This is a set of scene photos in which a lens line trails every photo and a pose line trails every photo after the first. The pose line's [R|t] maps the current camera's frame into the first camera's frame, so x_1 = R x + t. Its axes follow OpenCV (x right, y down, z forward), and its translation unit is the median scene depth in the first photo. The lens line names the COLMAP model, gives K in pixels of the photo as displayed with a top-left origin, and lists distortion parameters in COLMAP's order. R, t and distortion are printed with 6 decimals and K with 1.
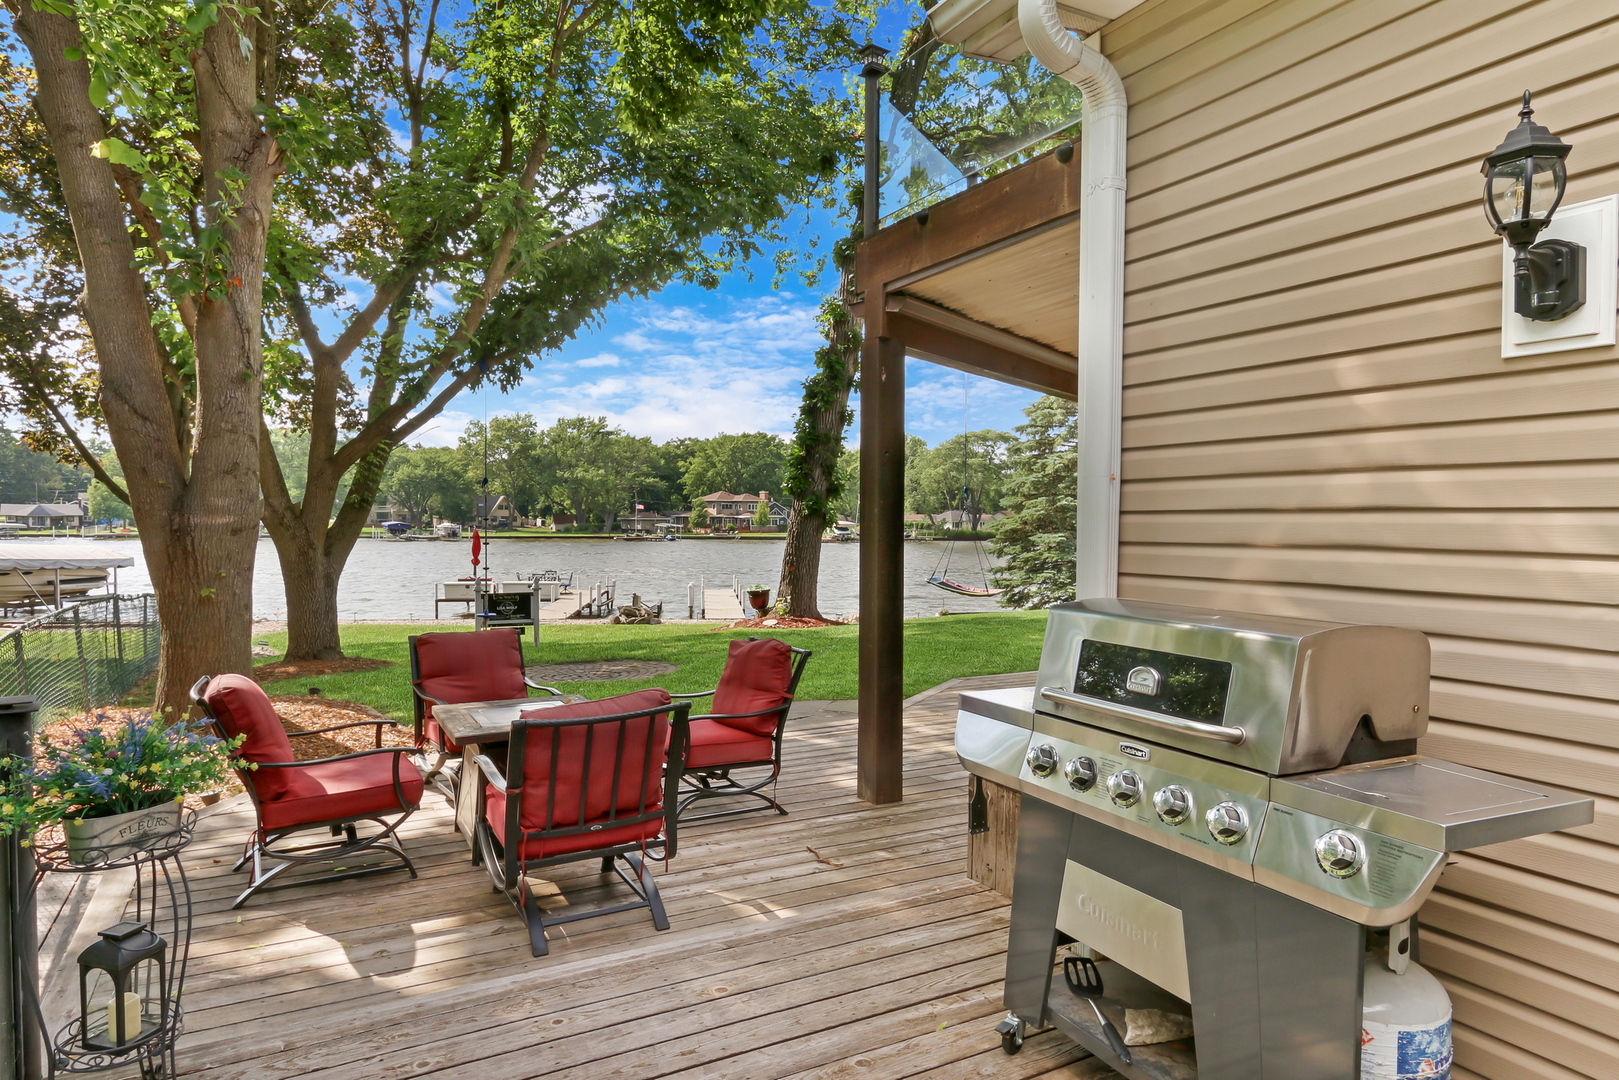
lens RADIAL K [[946.6, 0, 804.8], [0, 946.6, 536.9], [0, 0, 1]] dist [-0.002266, 0.001007]
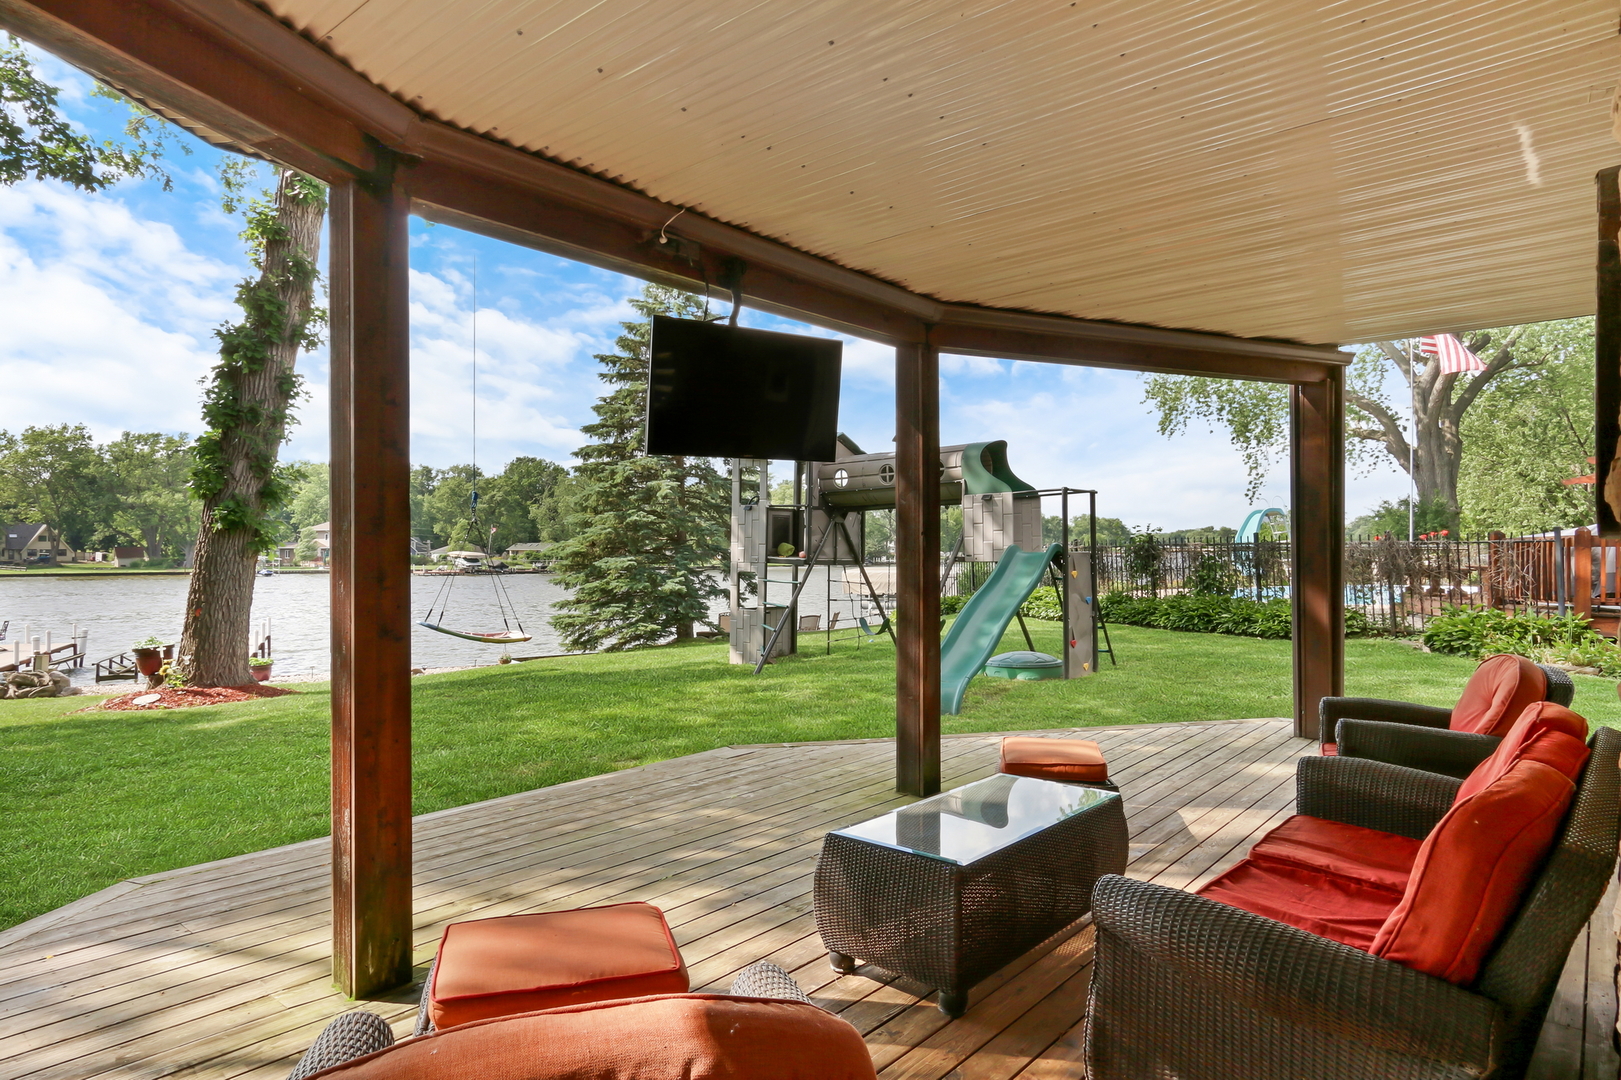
lens RADIAL K [[947.8, 0, 810.6], [0, 947.8, 546.2], [0, 0, 1]] dist [-0.002266, 0.001007]
pose [[0.931825, -0.004476, 0.362880, 0.111125], [0.012618, 0.999719, -0.020071, 0.004691], [-0.362688, 0.023281, 0.931620, 0.183832]]
